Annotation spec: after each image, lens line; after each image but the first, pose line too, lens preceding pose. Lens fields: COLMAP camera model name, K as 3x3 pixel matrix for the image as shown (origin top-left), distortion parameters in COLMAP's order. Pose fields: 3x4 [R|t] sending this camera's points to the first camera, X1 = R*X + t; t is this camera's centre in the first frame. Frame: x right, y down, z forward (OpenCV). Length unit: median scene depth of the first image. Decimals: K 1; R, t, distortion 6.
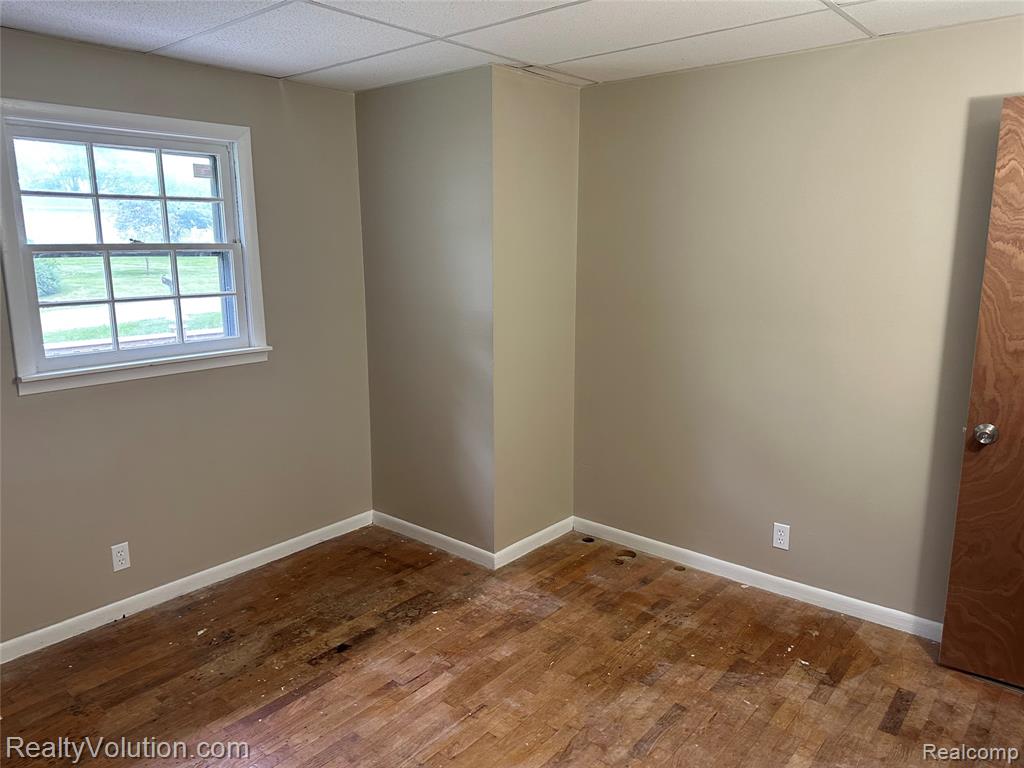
lens RADIAL K [[721.2, 0, 507.5], [0, 721.2, 382.4], [0, 0, 1]] dist [0.081144, -0.107647]
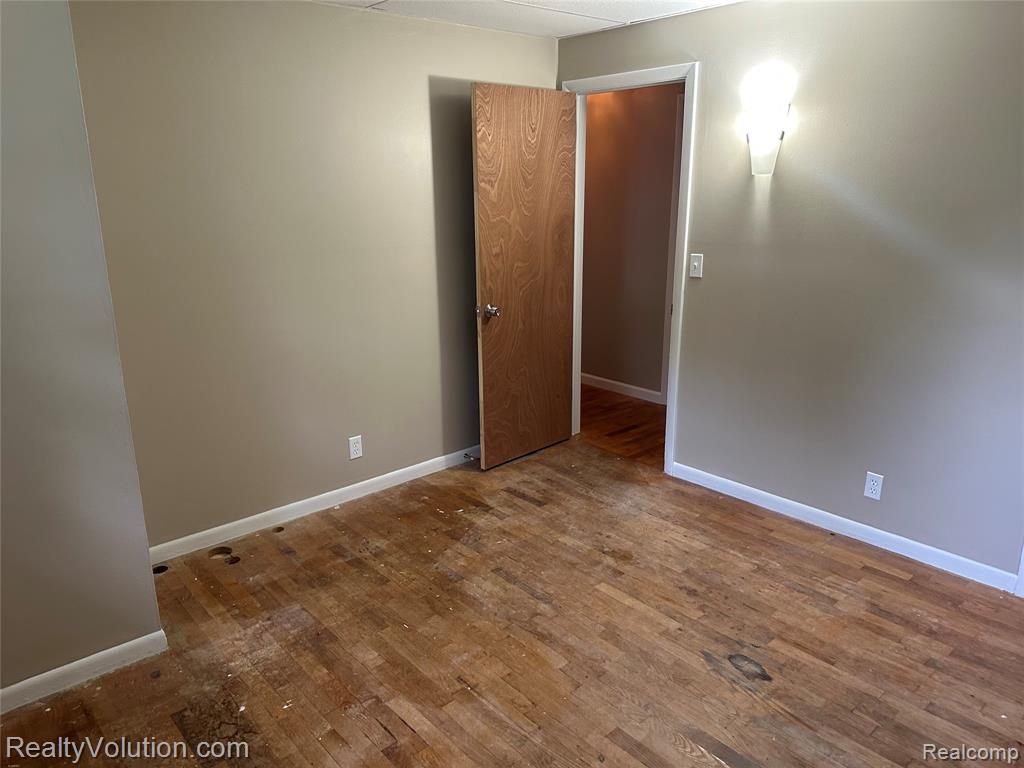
lens RADIAL K [[721.2, 0, 507.5], [0, 721.2, 382.4], [0, 0, 1]] dist [0.081144, -0.107647]
pose [[0.148444, -0.266519, 0.952330, -0.698468], [0.197883, 0.951528, 0.235450, -0.114956], [-0.968920, 0.153499, 0.193988, 0.585014]]
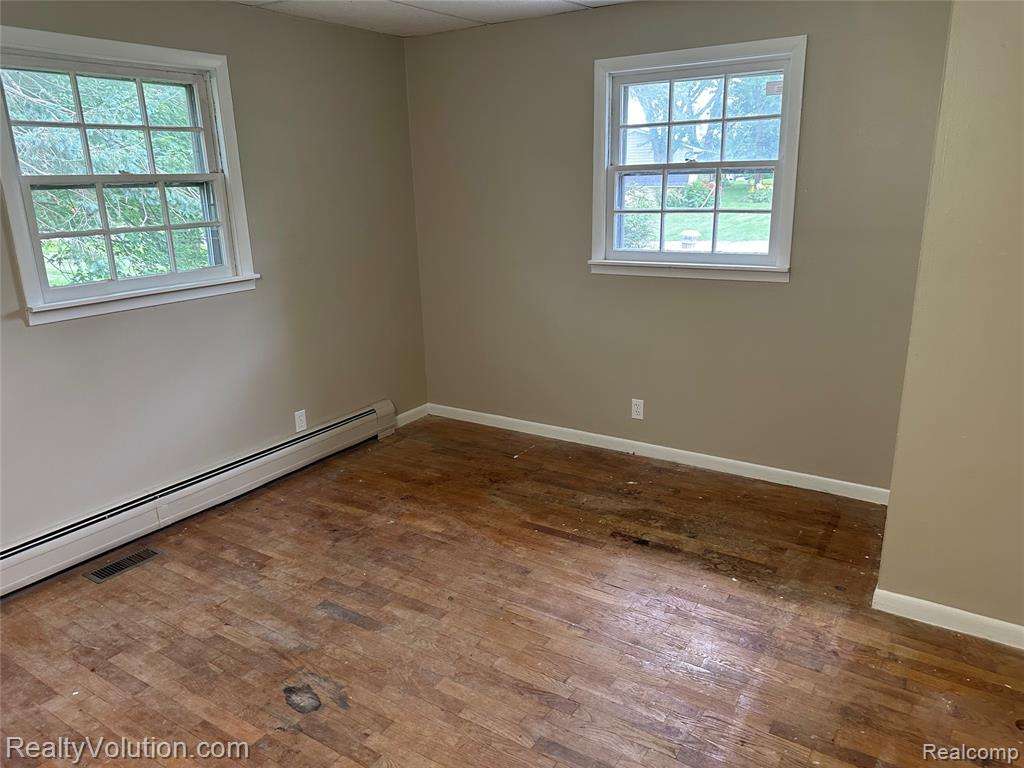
lens RADIAL K [[721.2, 0, 507.5], [0, 721.2, 382.4], [0, 0, 1]] dist [0.081144, -0.107647]
pose [[0.116517, 0.280032, -0.952893, 0.697226], [-0.164850, 0.951573, 0.259487, -0.110653], [0.979412, 0.126850, 0.157038, 0.578743]]
